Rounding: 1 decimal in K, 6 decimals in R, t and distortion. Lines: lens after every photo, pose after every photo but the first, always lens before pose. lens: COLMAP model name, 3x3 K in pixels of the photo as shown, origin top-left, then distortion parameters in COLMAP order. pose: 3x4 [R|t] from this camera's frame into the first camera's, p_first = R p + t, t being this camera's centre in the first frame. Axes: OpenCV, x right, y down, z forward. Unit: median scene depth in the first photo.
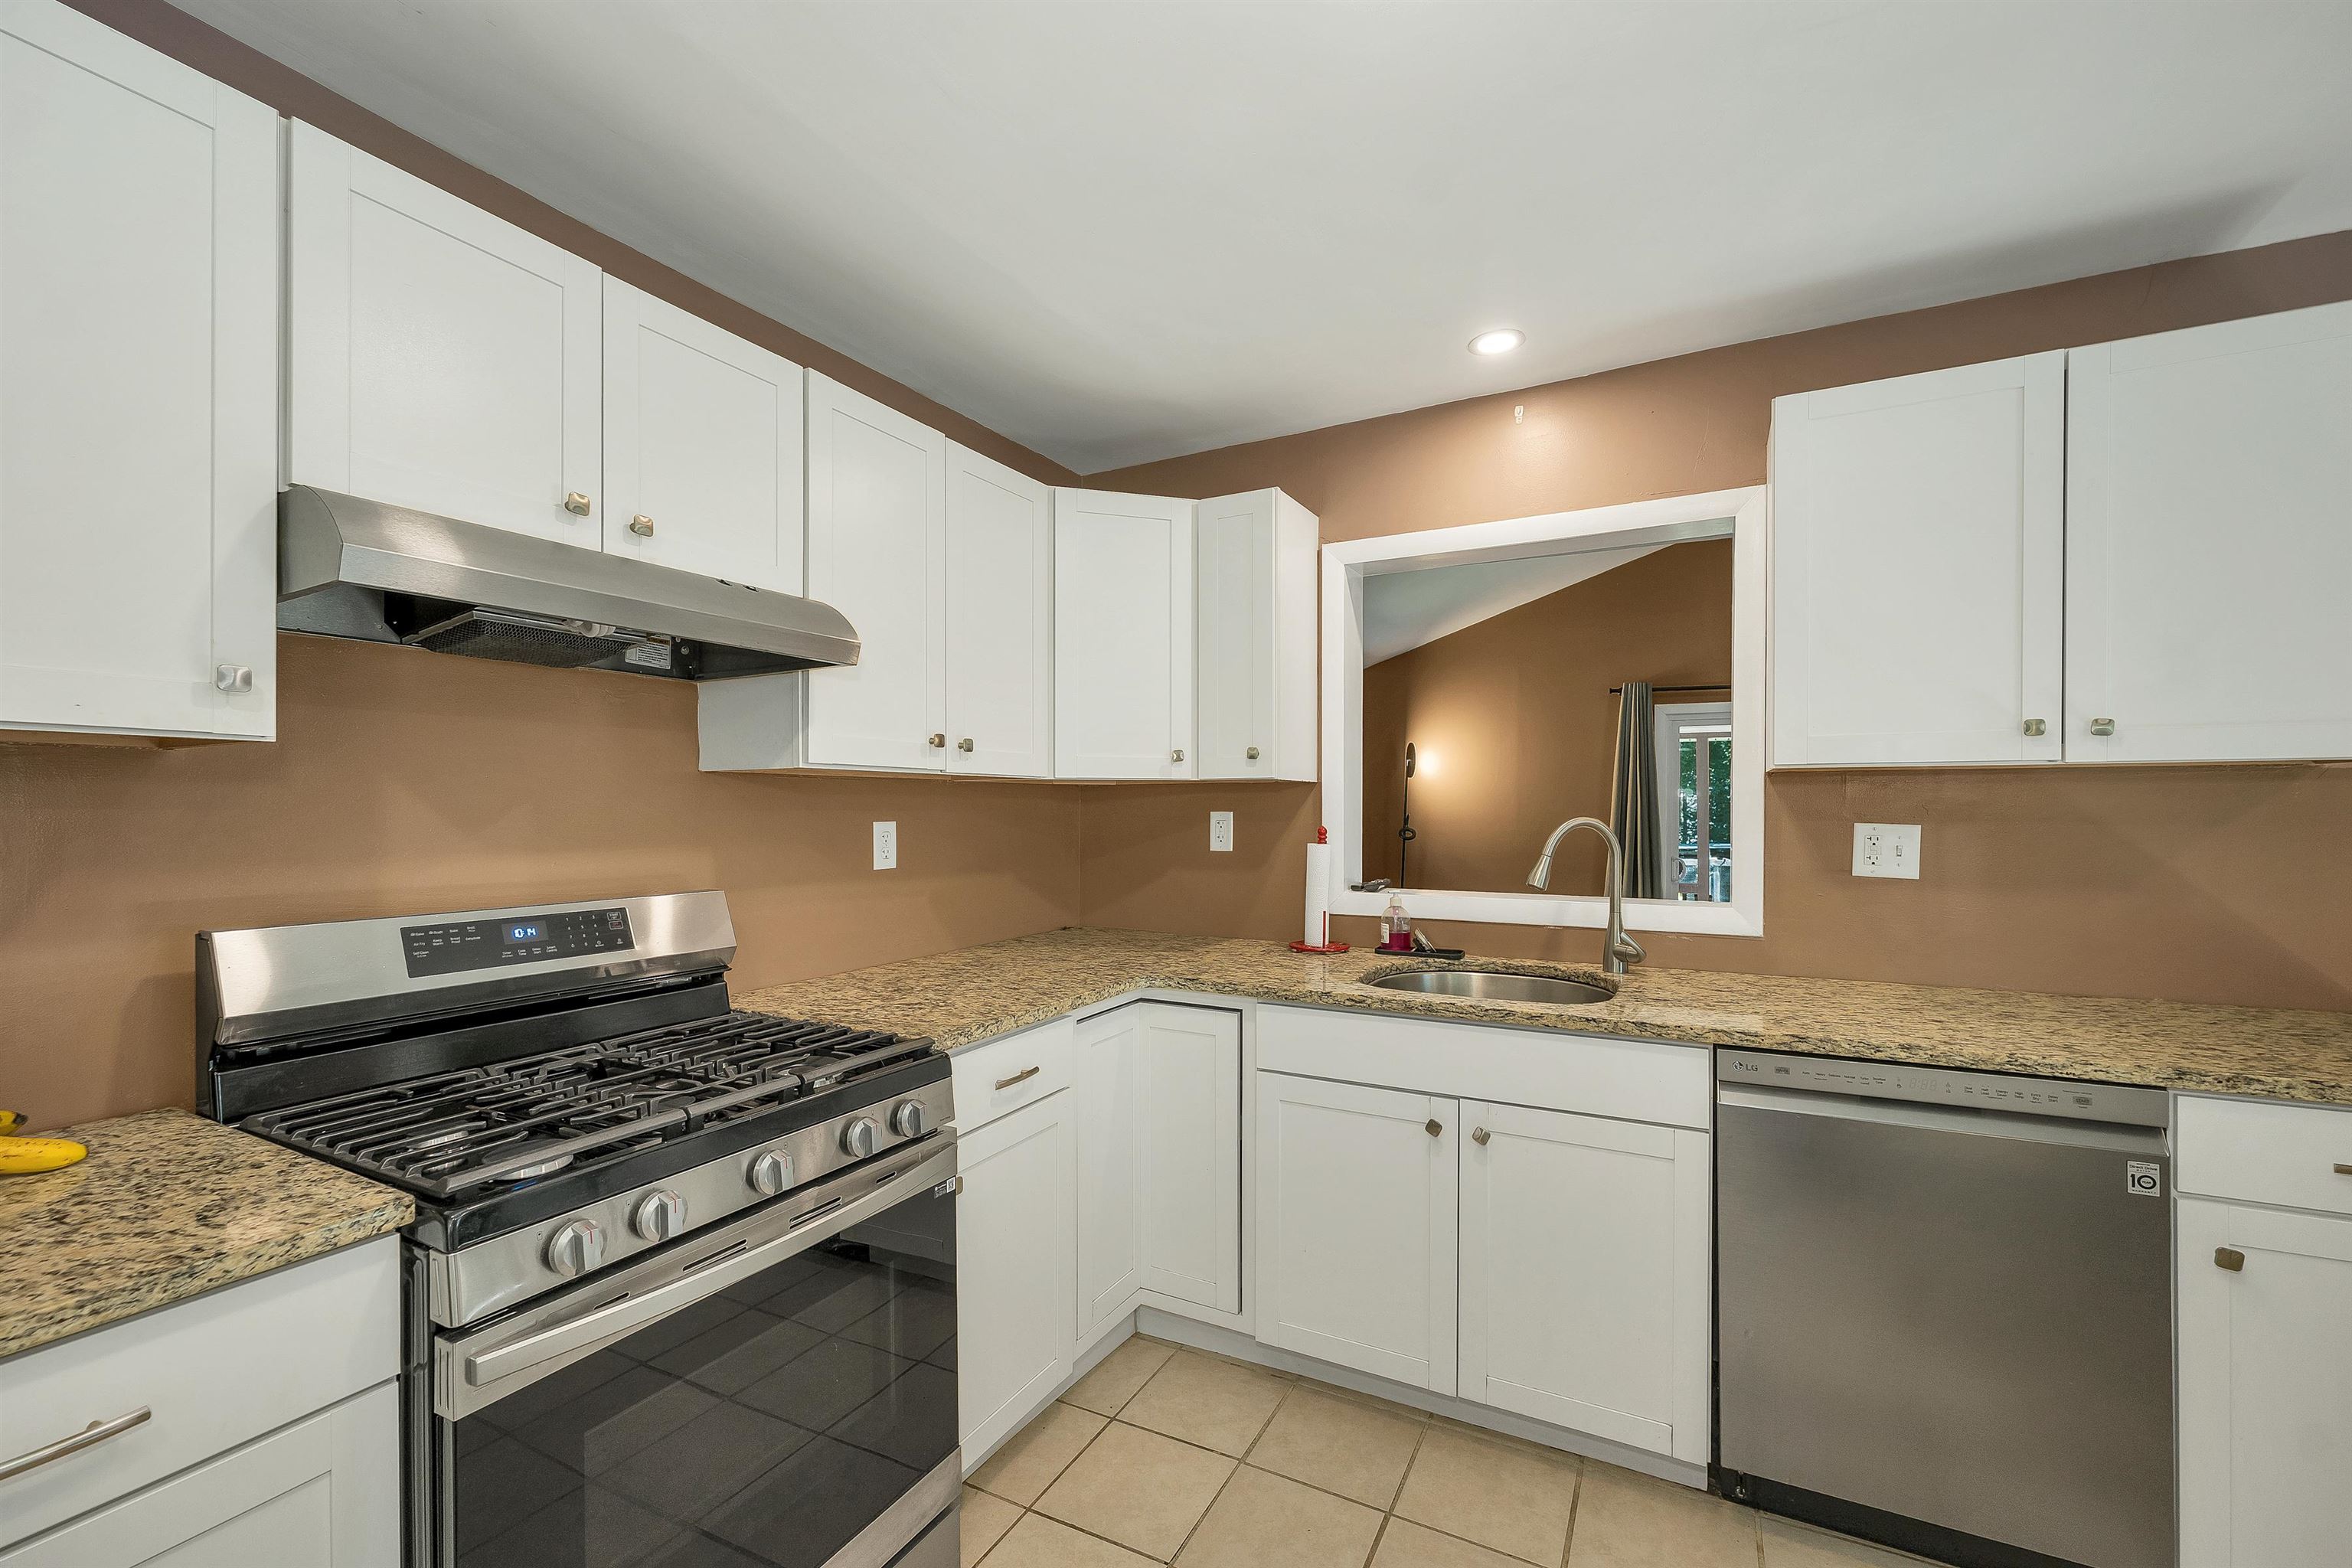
lens RADIAL K [[963.6, 0, 1186.9], [0, 963.6, 815.3], [0, 0, 1]] dist [-0.000364, -0.000197]
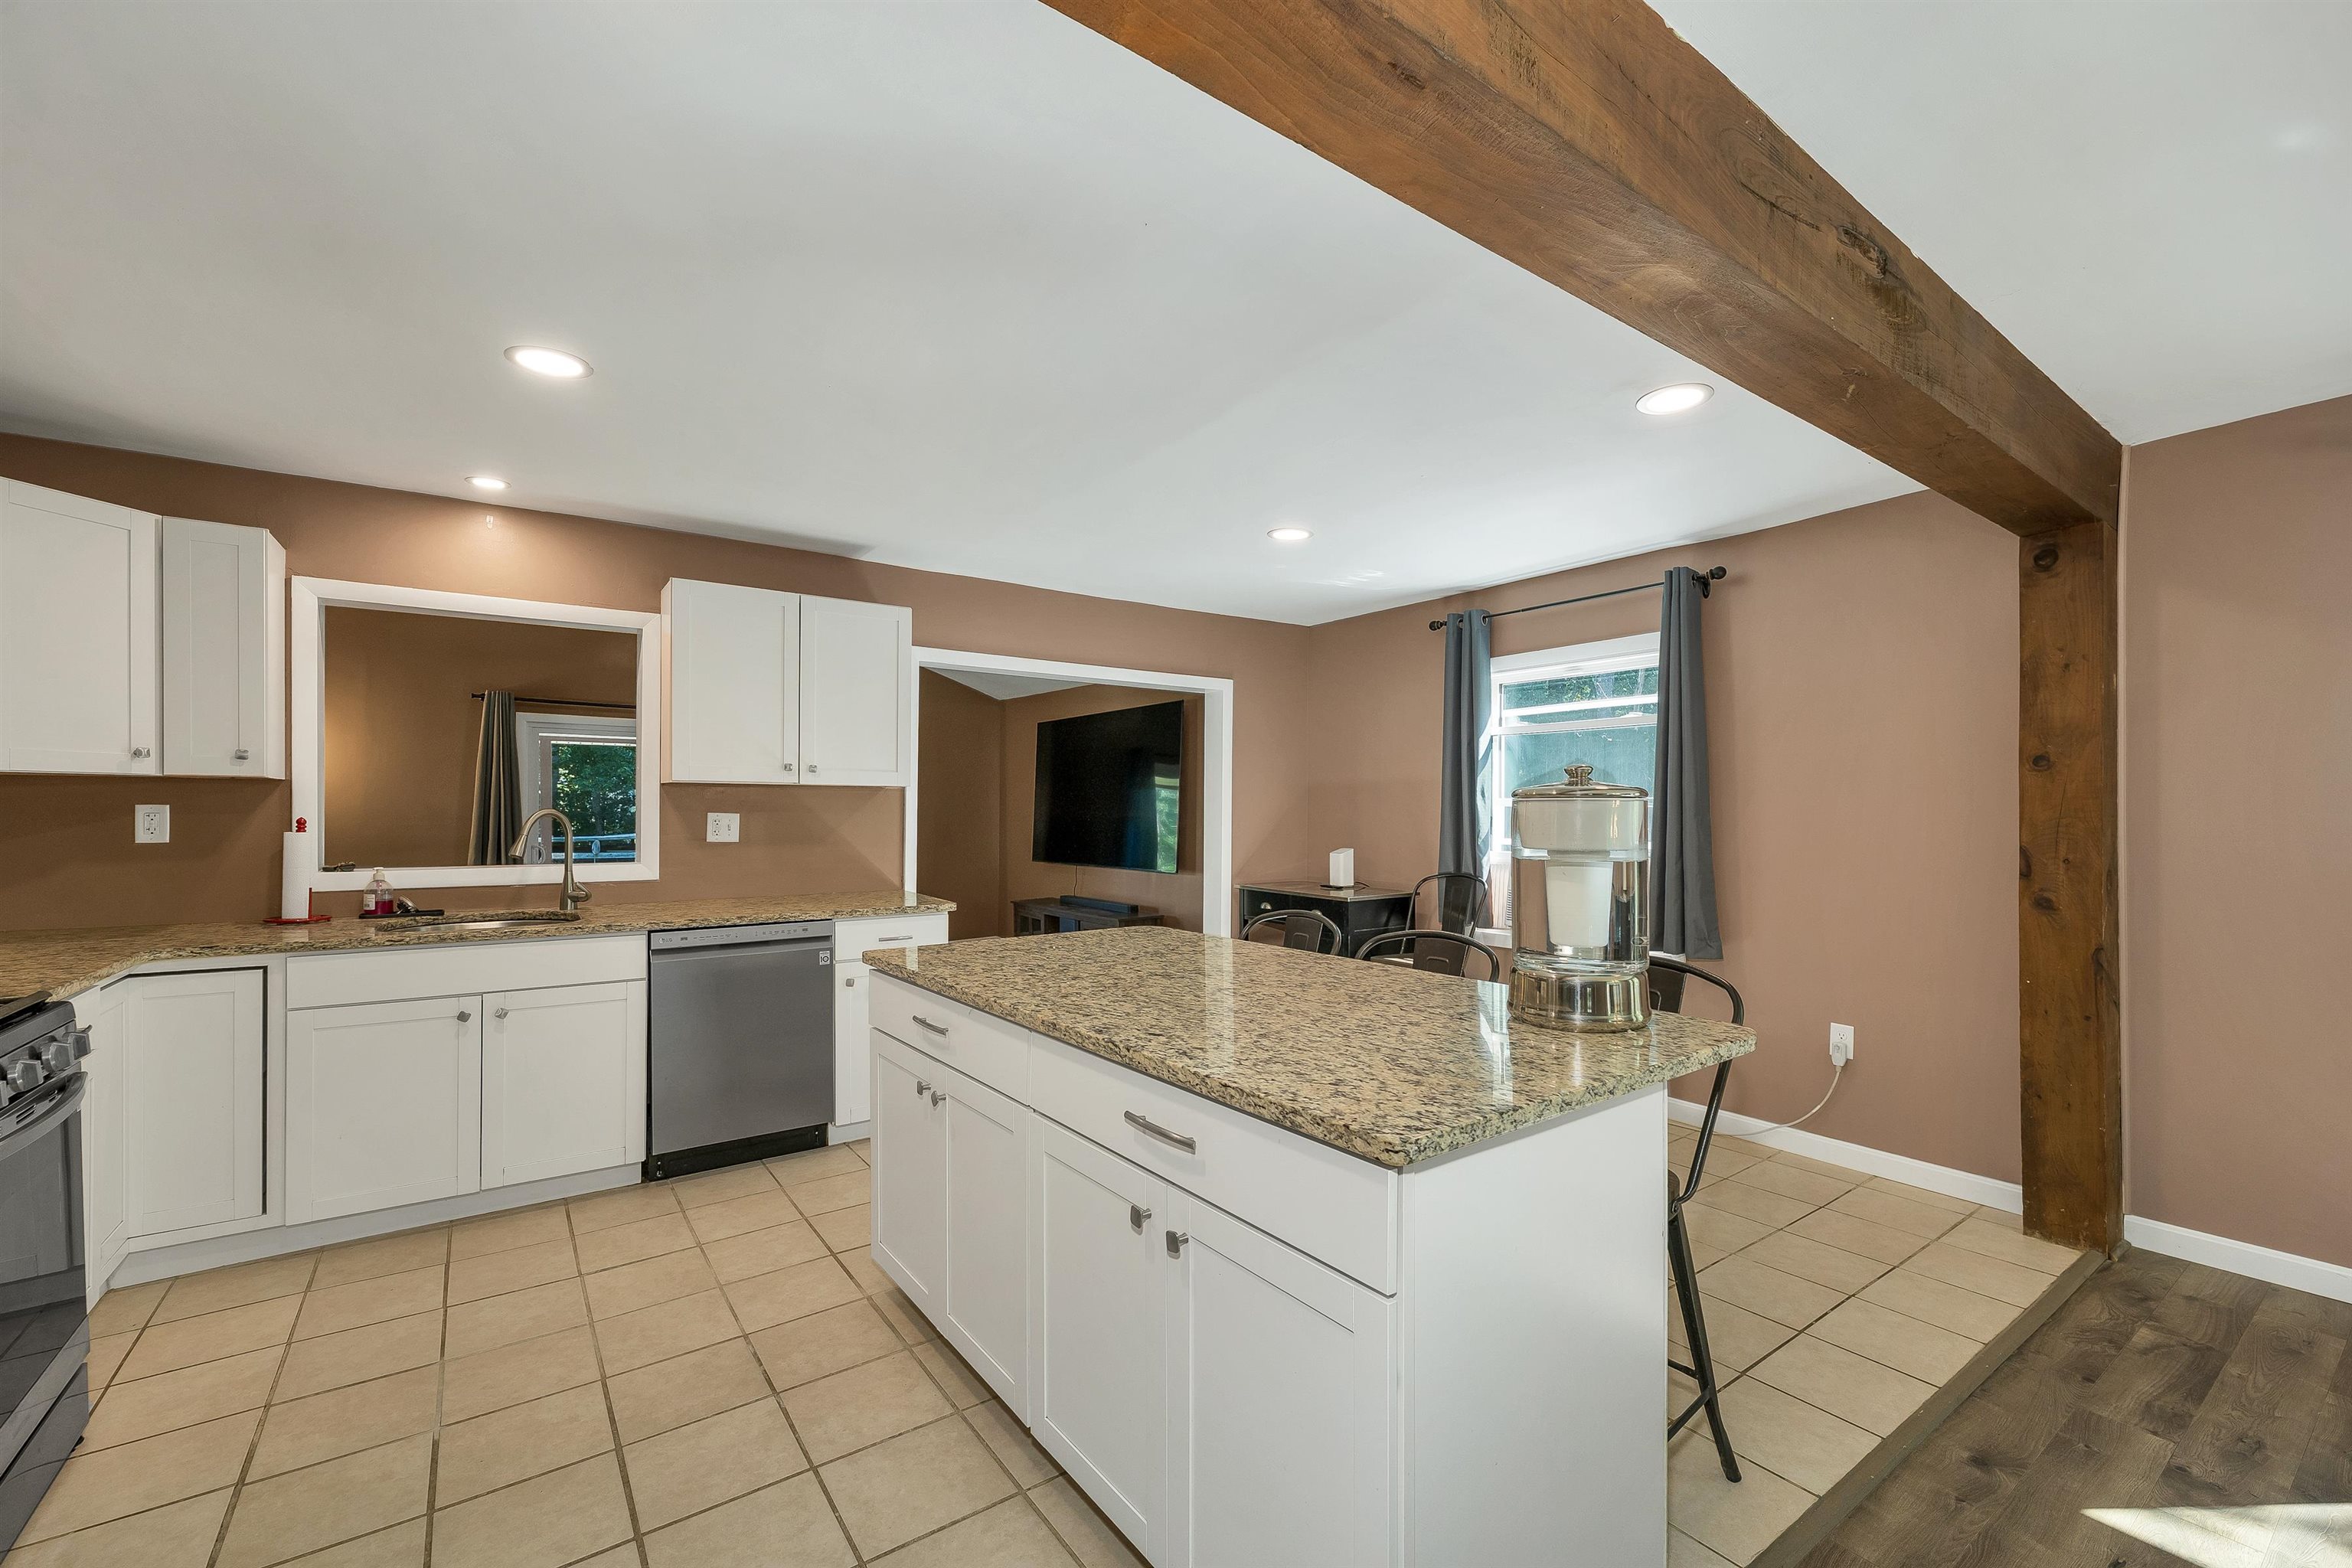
lens RADIAL K [[974.9, 0, 1176.6], [0, 974.9, 809.4], [0, 0, 1]] dist [0.004896, -0.000586]
pose [[0.452880, -0.000231, 0.891572, -0.535812], [0.001545, 0.999999, -0.000526, 0.004243], [-0.891570, 0.001615, 0.452879, -0.608282]]
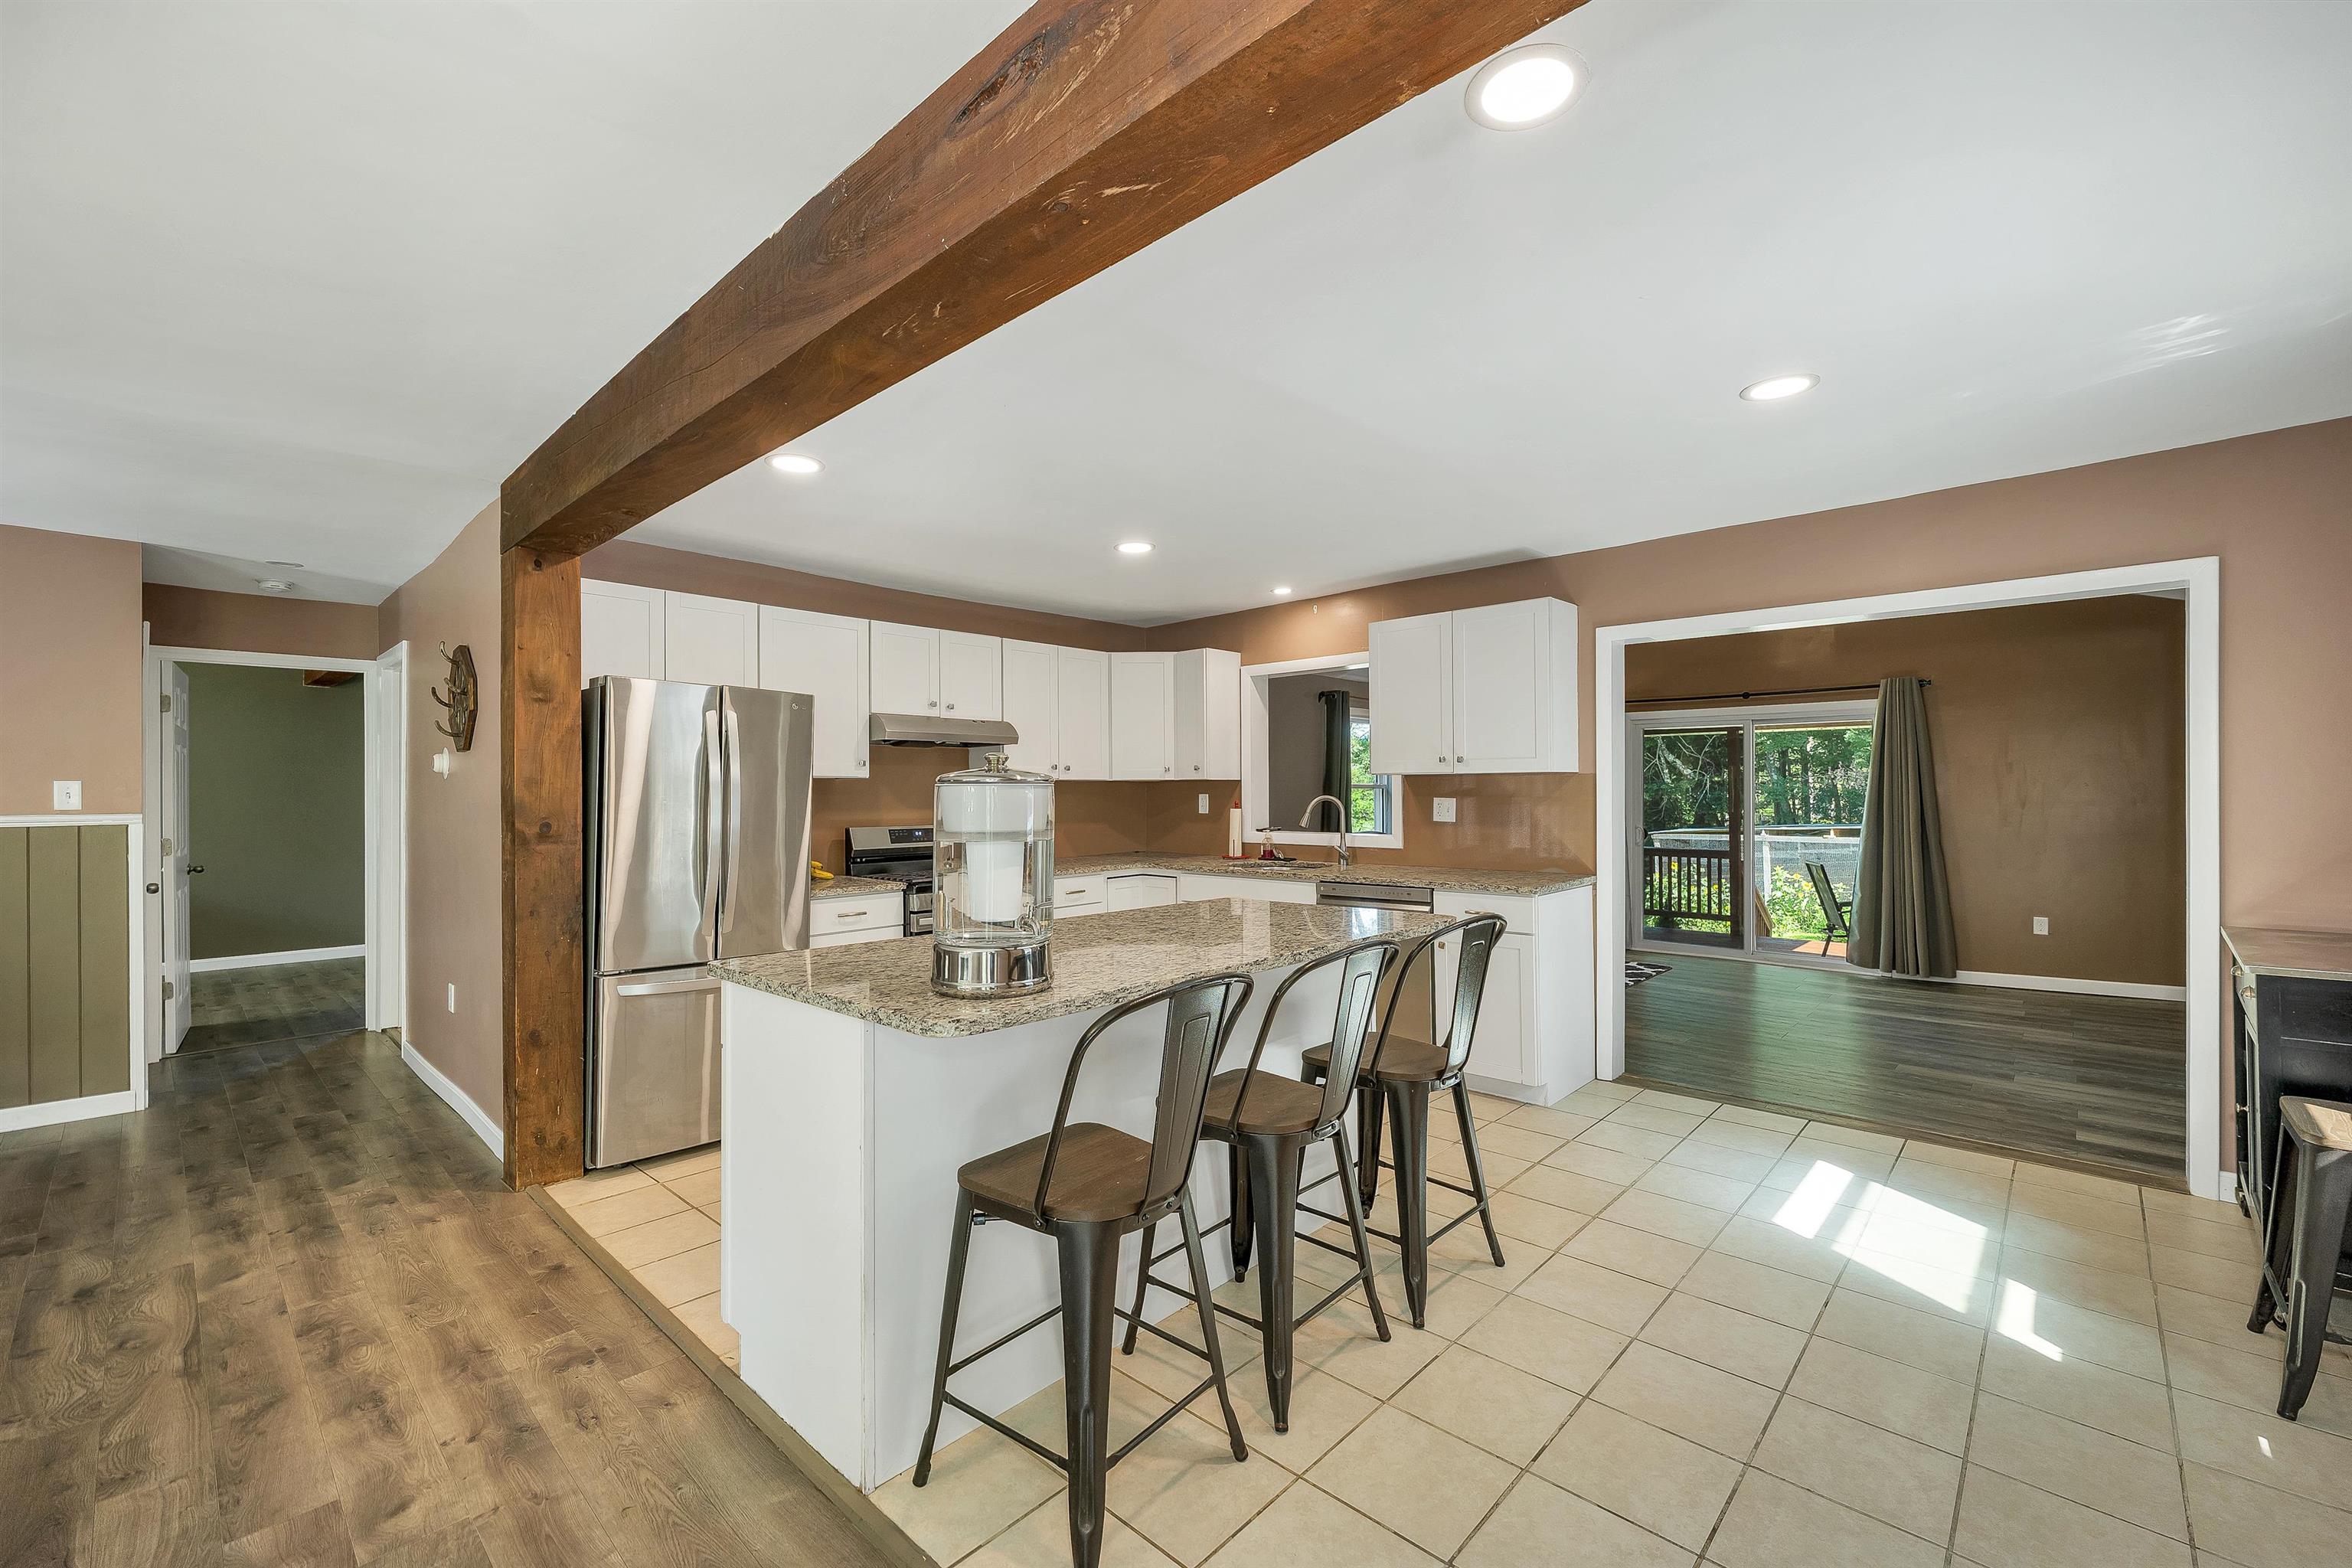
lens RADIAL K [[966.9, 0, 1181.5], [0, 966.9, 801.9], [0, 0, 1]] dist [0.002340, 0.000149]
pose [[0.963283, -0.003637, -0.268464, 0.719755], [0.004448, 0.999987, 0.002414, 0.009903], [0.268452, -0.003520, 0.963287, -1.315306]]
